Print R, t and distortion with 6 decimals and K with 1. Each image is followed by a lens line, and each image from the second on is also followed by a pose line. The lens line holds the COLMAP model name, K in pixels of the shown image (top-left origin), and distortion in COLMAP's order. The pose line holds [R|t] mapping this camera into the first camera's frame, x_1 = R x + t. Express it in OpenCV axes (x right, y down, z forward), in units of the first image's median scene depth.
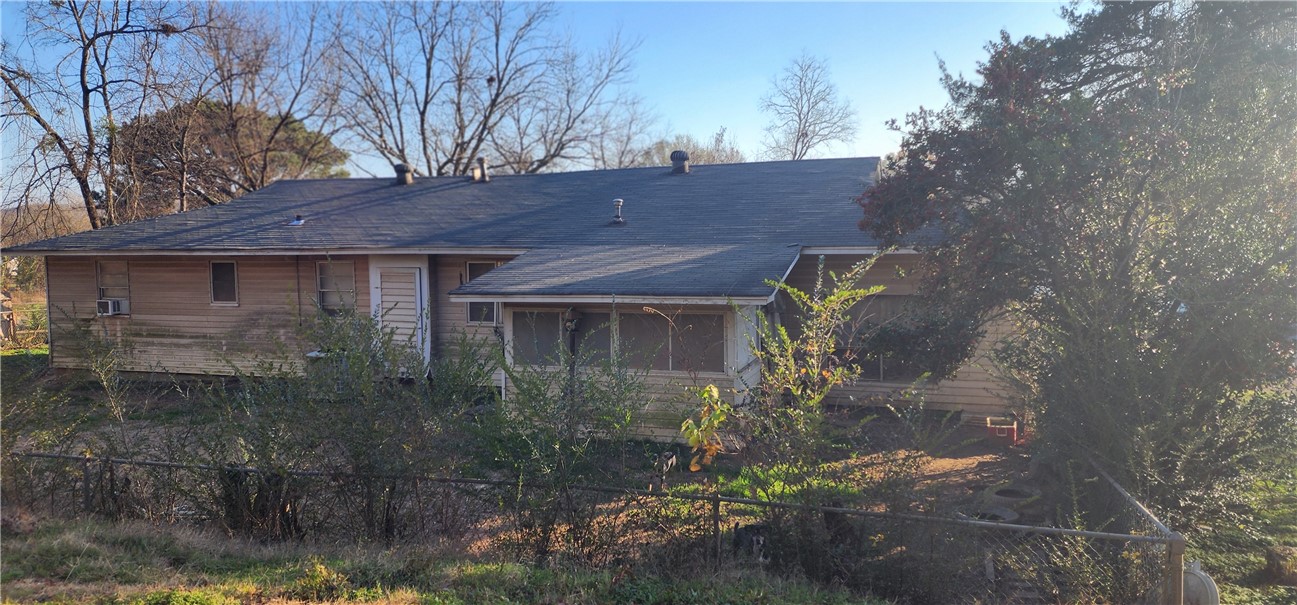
lens RADIAL K [[869.8, 0, 648.5], [0, 869.8, 302.5], [0, 0, 1]] dist [0.113403, -0.129424]
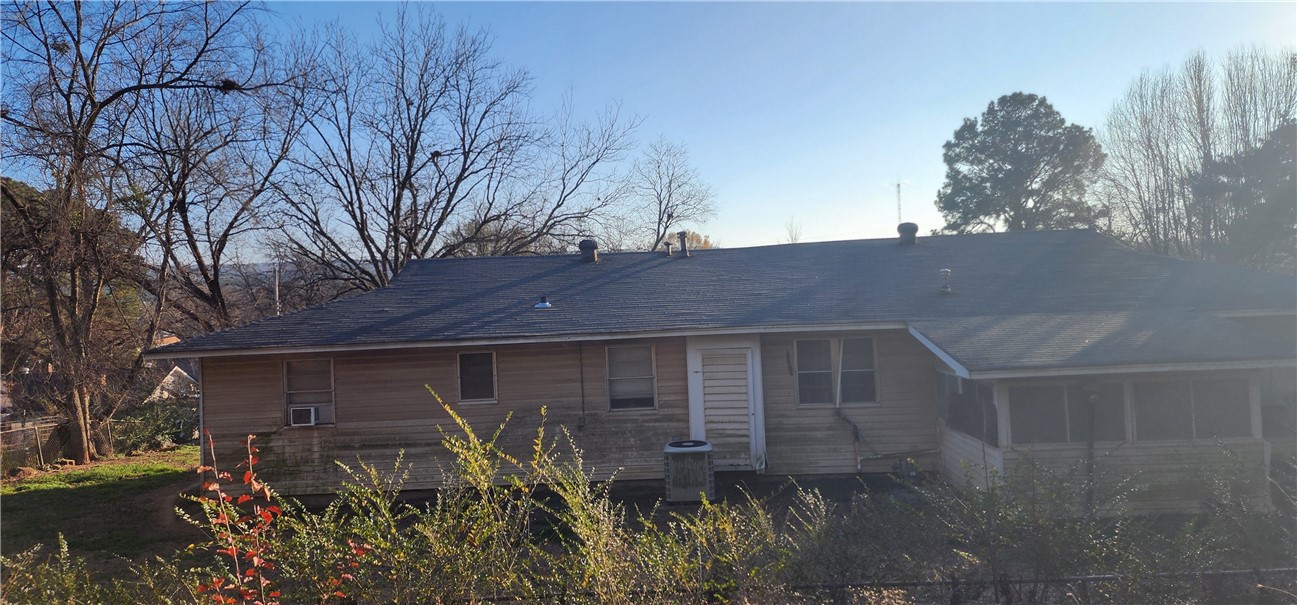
lens RADIAL K [[869.8, 0, 648.5], [0, 869.8, 302.5], [0, 0, 1]] dist [0.113403, -0.129424]
pose [[0.957985, -0.025780, 0.285657, -0.548061], [0.052187, 0.994995, -0.085218, -0.012892], [-0.282030, 0.096545, 0.954535, 0.138301]]
